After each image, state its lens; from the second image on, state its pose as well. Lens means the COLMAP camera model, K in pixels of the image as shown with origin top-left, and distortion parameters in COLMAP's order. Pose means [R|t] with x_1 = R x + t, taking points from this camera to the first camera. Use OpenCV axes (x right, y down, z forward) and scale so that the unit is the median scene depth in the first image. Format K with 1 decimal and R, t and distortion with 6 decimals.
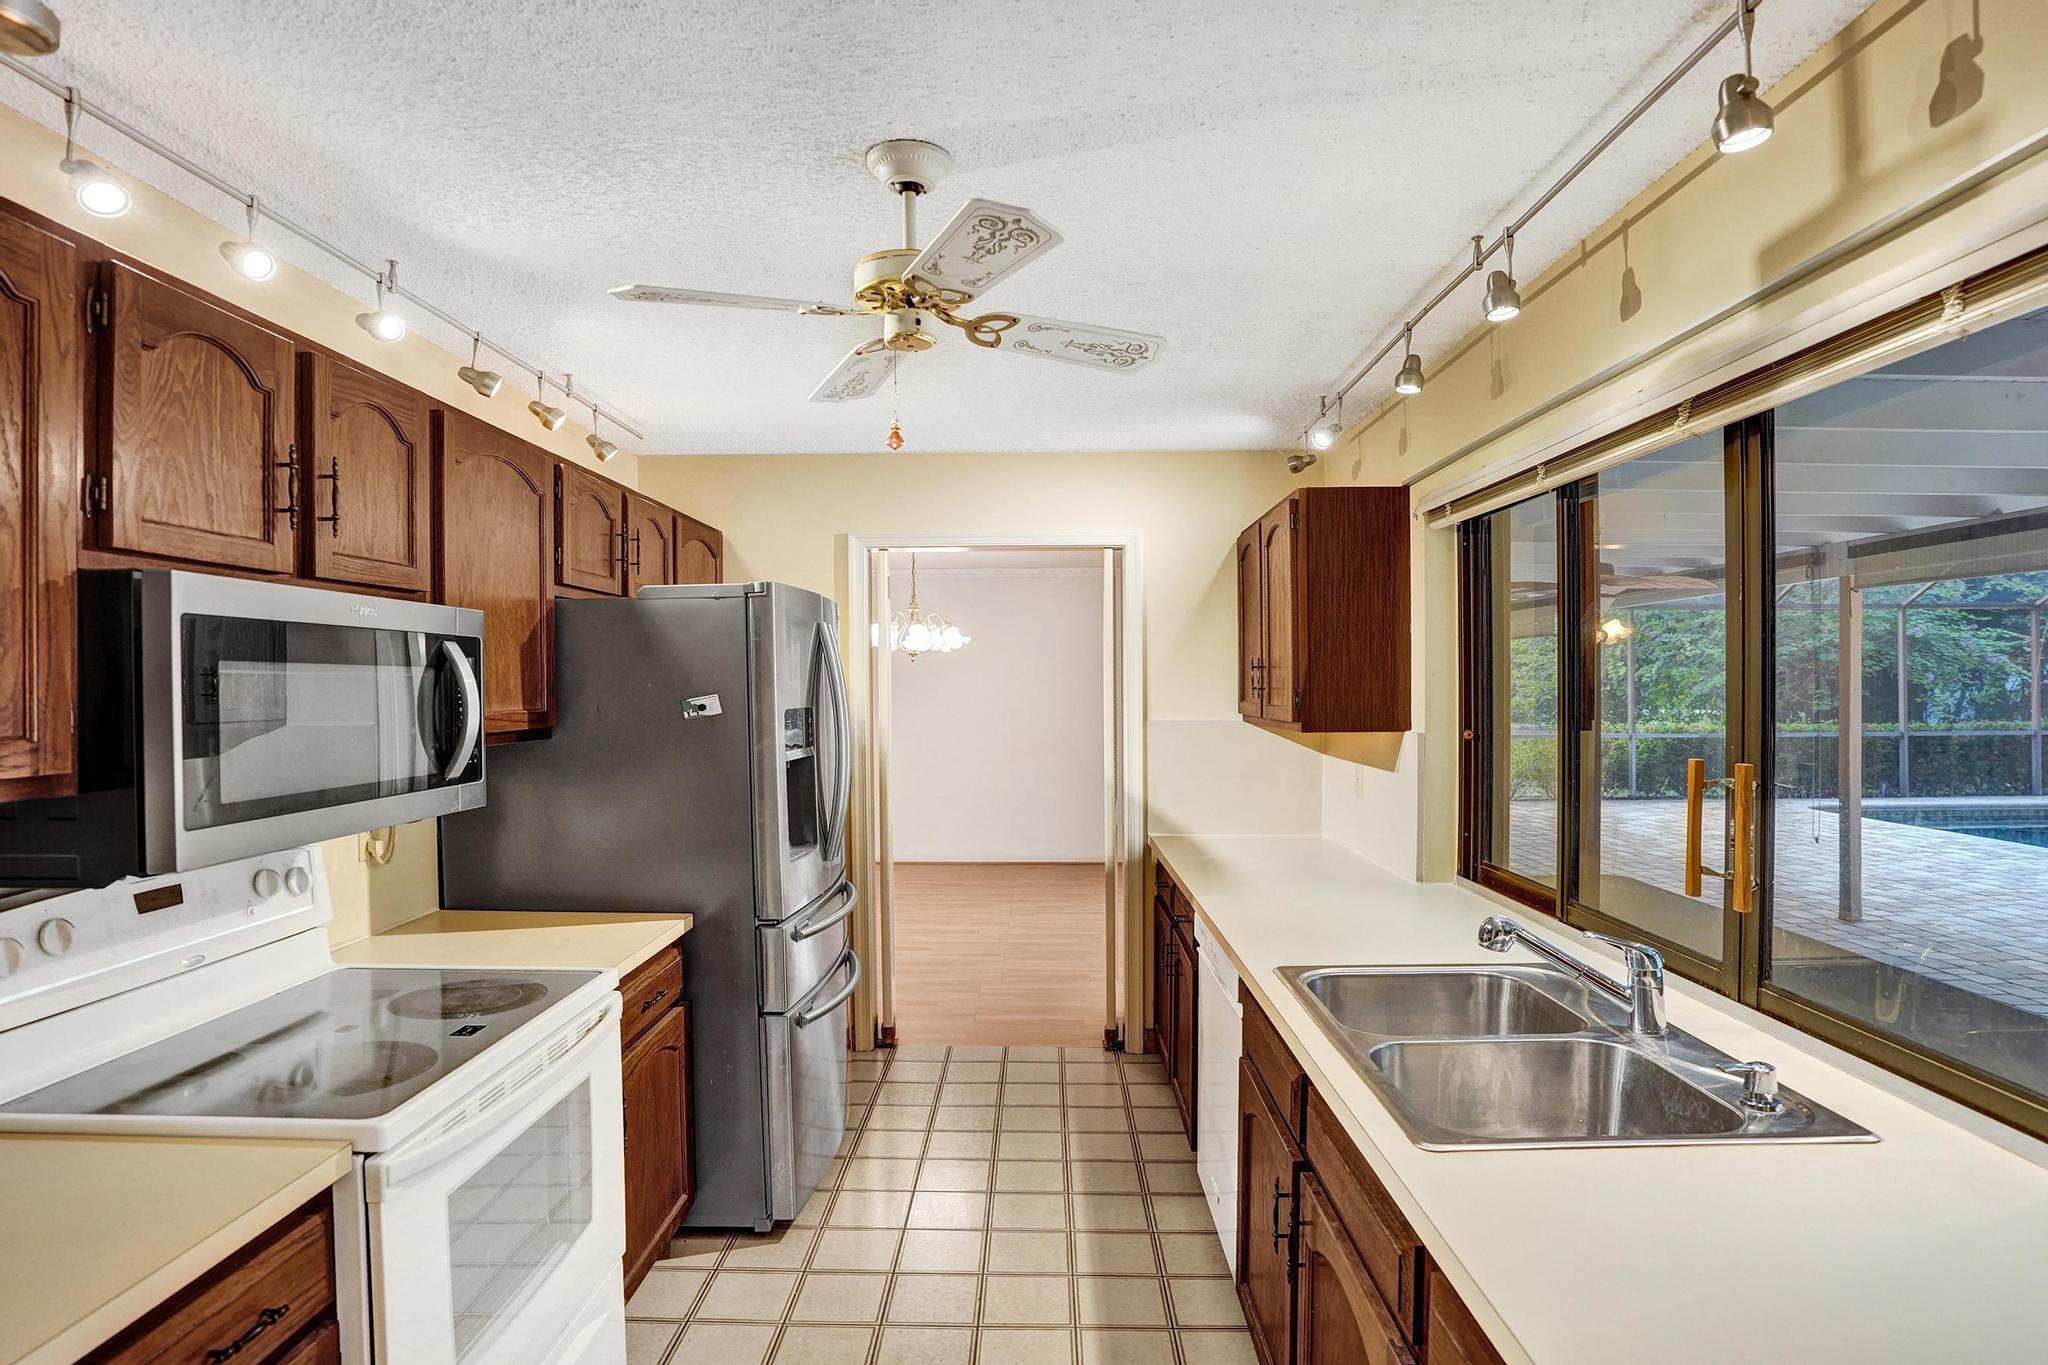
lens RADIAL K [[1102.2, 0, 1024.0], [0, 1102.2, 682.5], [0, 0, 1]] dist [-0.050489, 0.026917]
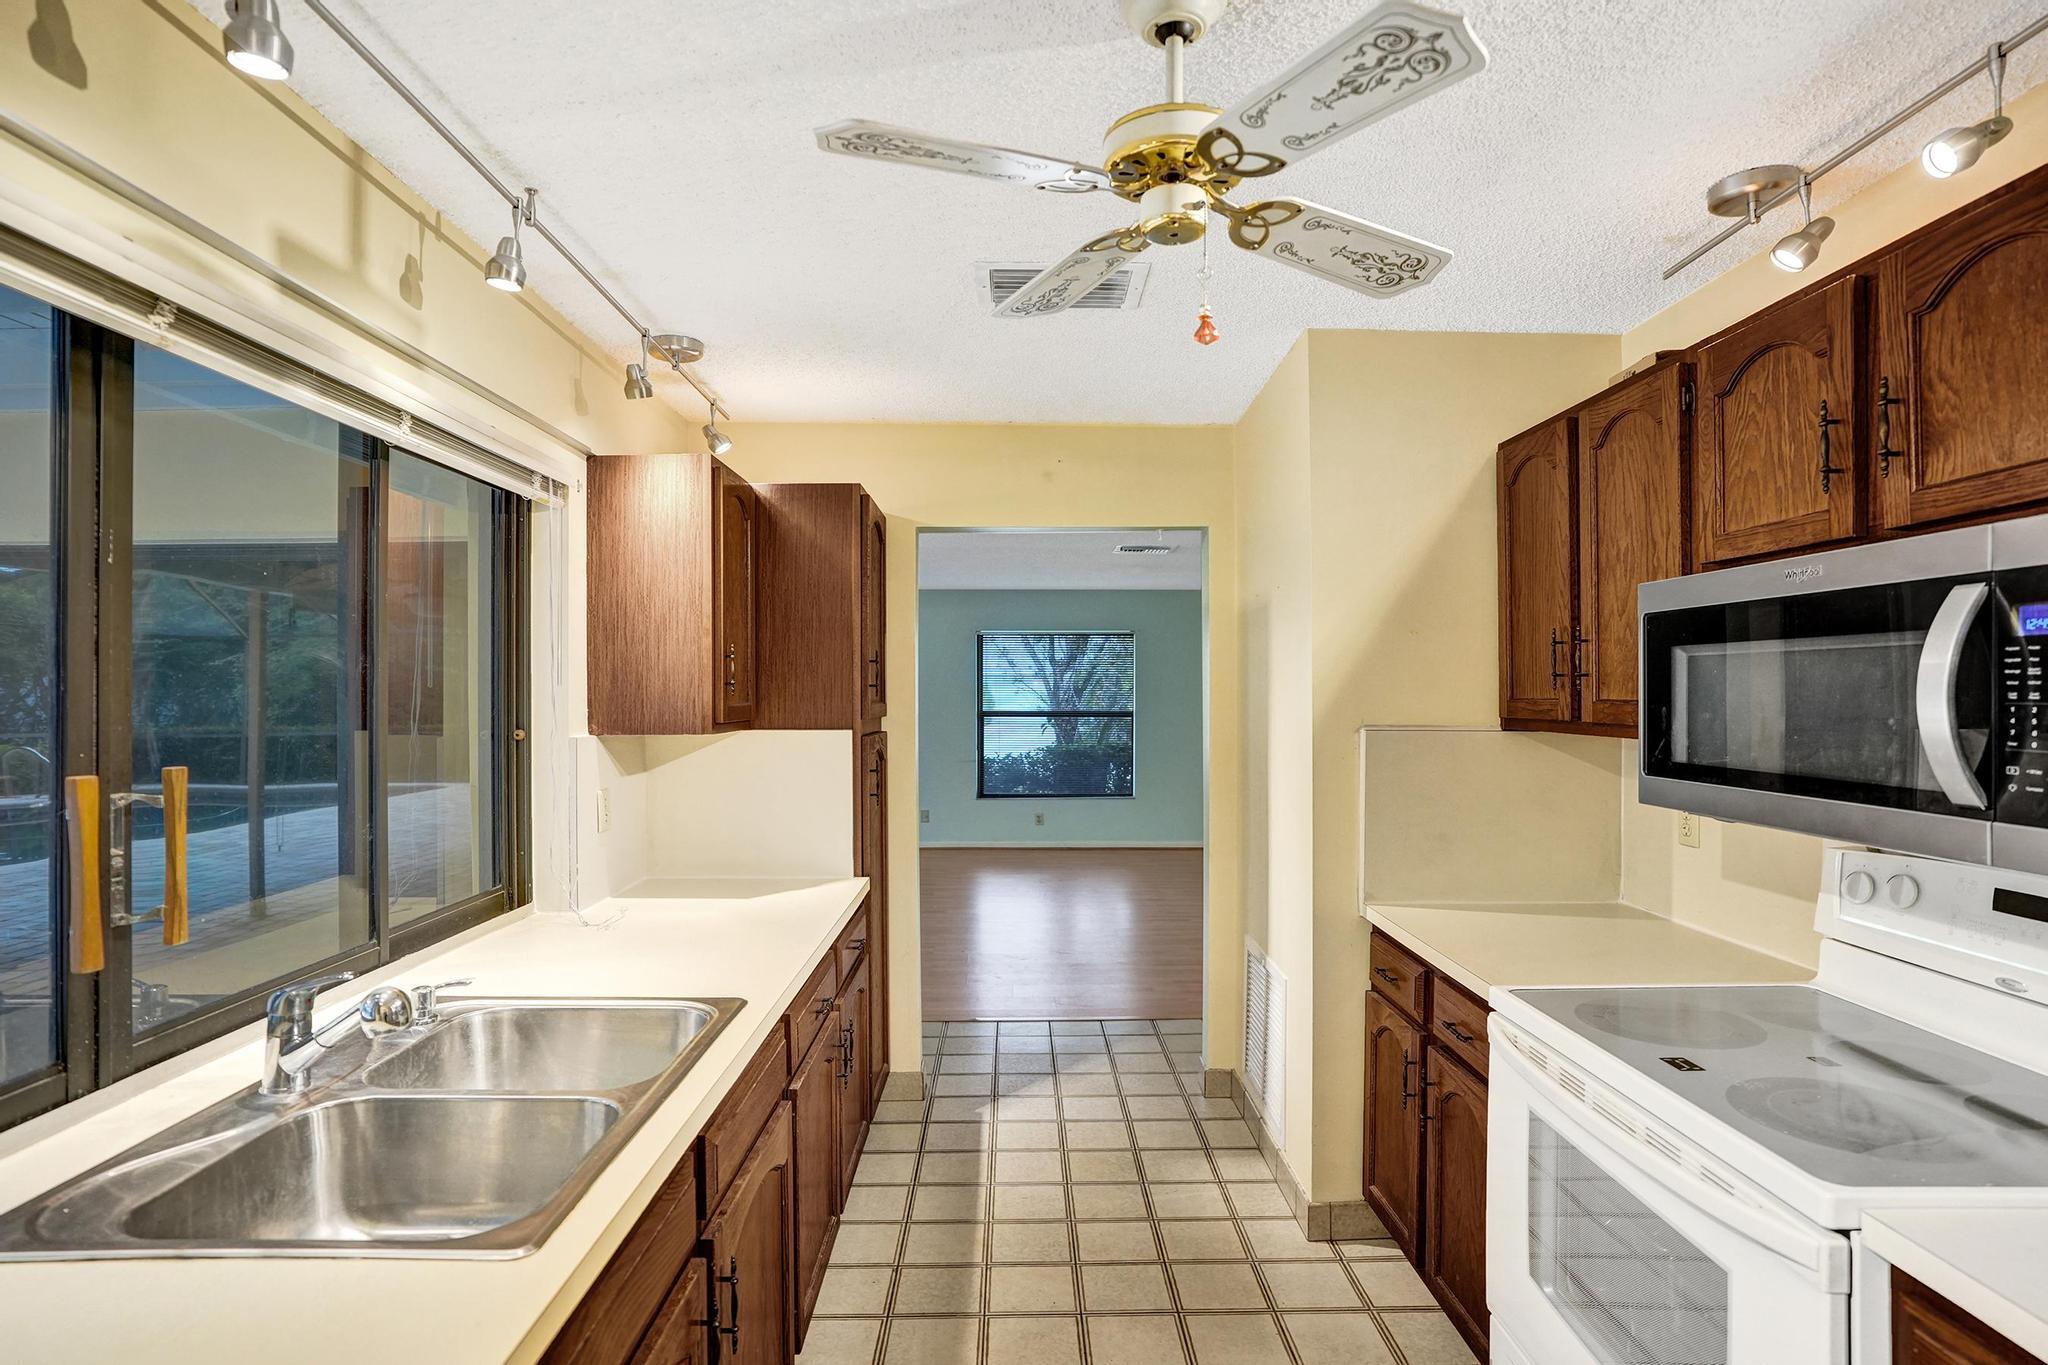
lens RADIAL K [[1102.2, 0, 1024.0], [0, 1102.2, 682.5], [0, 0, 1]] dist [-0.050489, 0.026917]
pose [[-0.999688, 0.007316, -0.023886, 0.029704], [0.007571, 0.999915, -0.010578, 0.026371], [0.023807, -0.010756, -0.999659, 2.059398]]
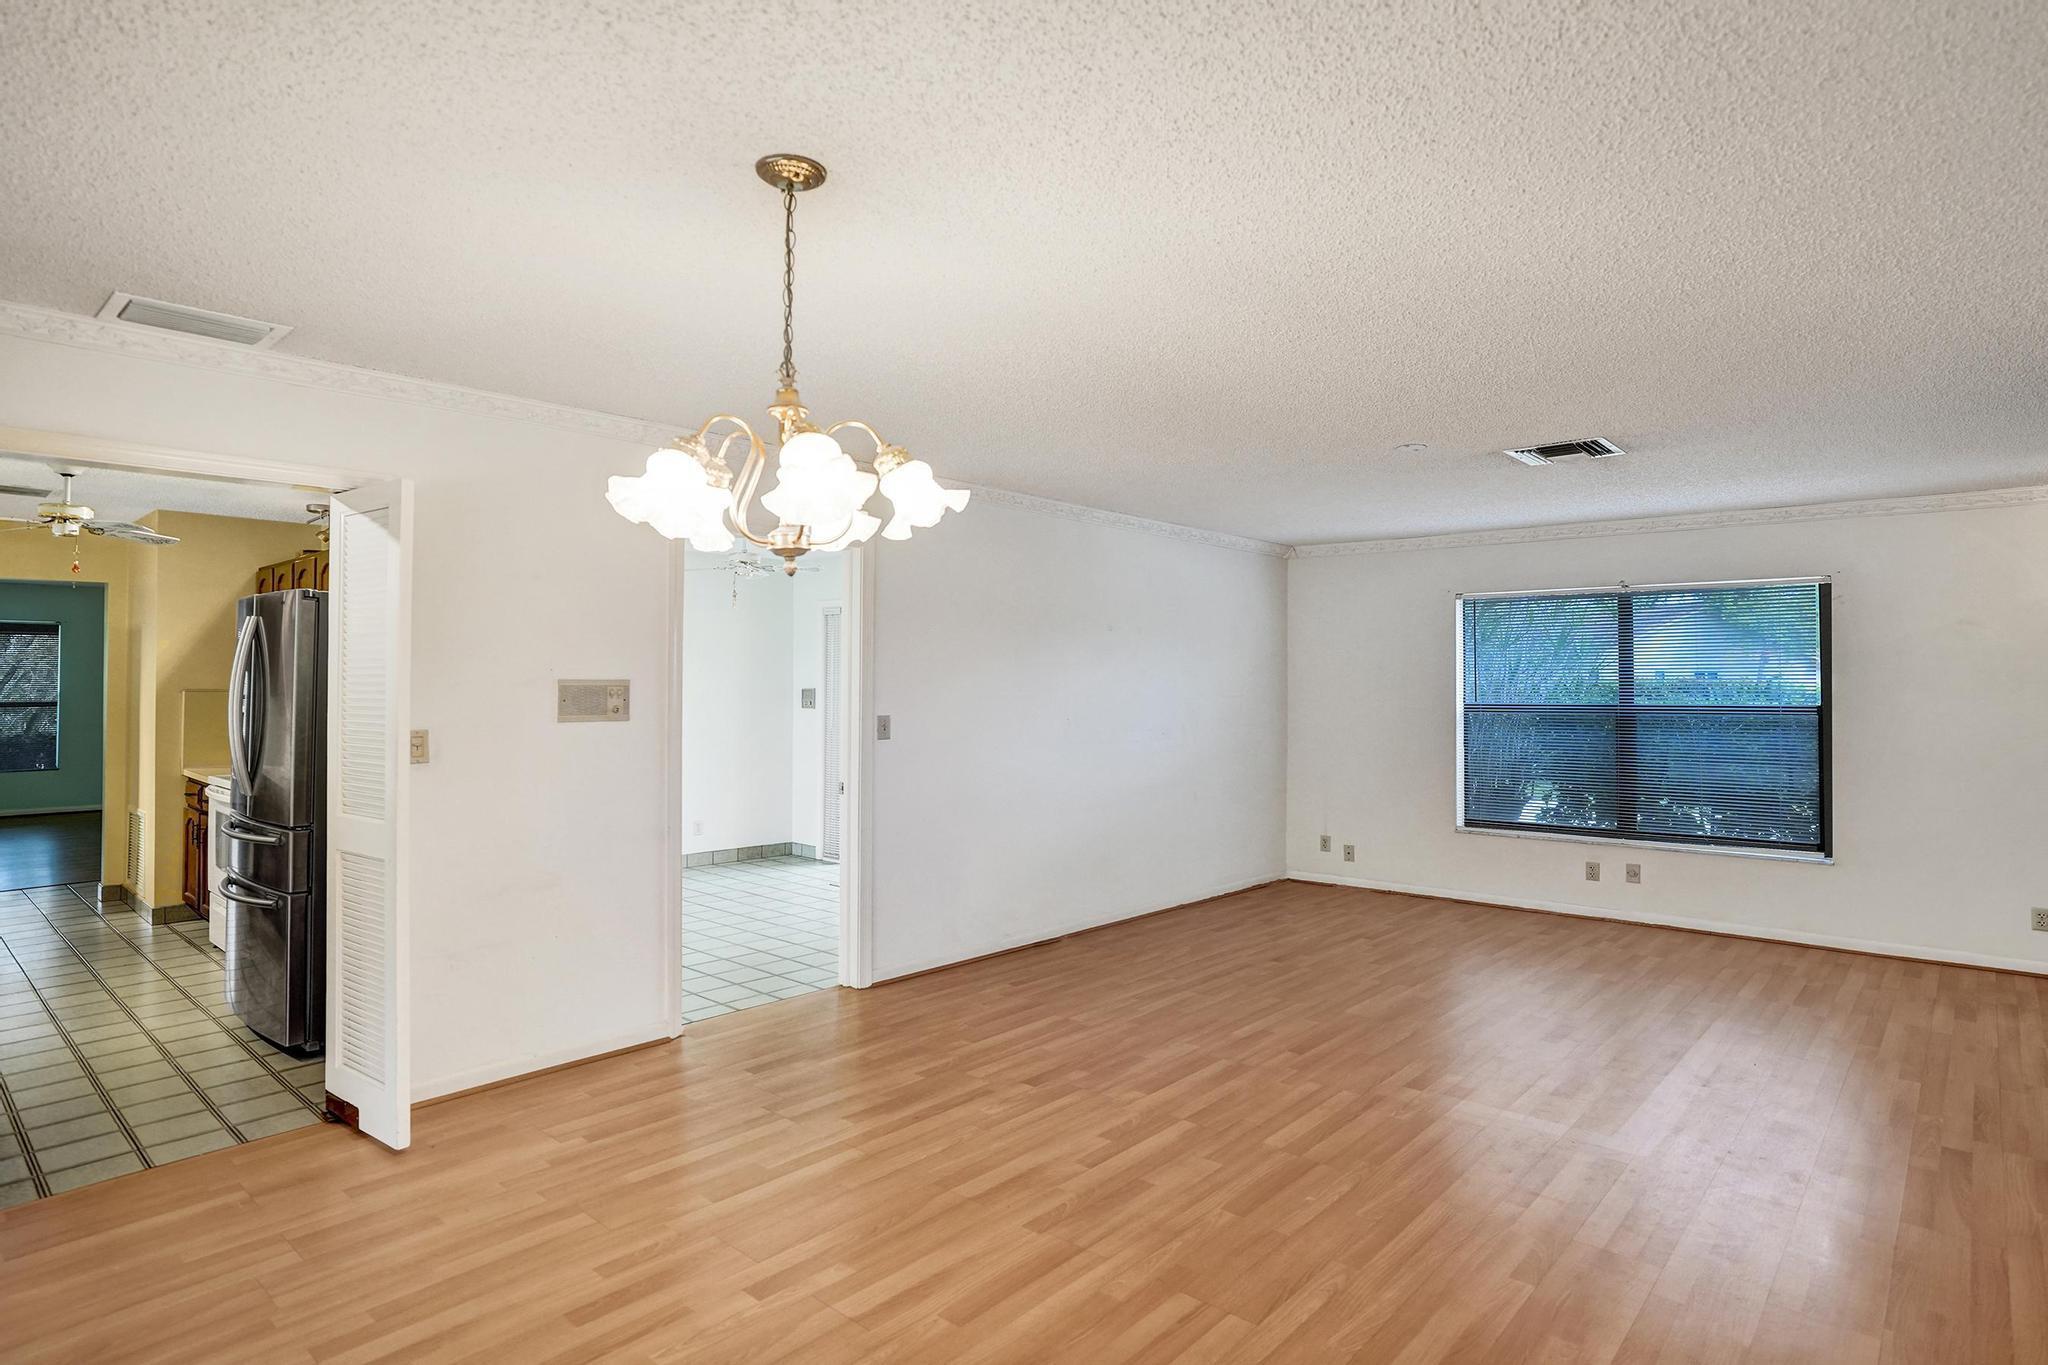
lens RADIAL K [[1102.2, 0, 1024.0], [0, 1102.2, 682.5], [0, 0, 1]] dist [-0.050489, 0.026917]
pose [[-0.660887, -0.004906, -0.750469, 0.359880], [-0.005869, 0.999982, -0.001369, 0.044724], [0.750462, 0.003499, -0.660904, 5.109495]]
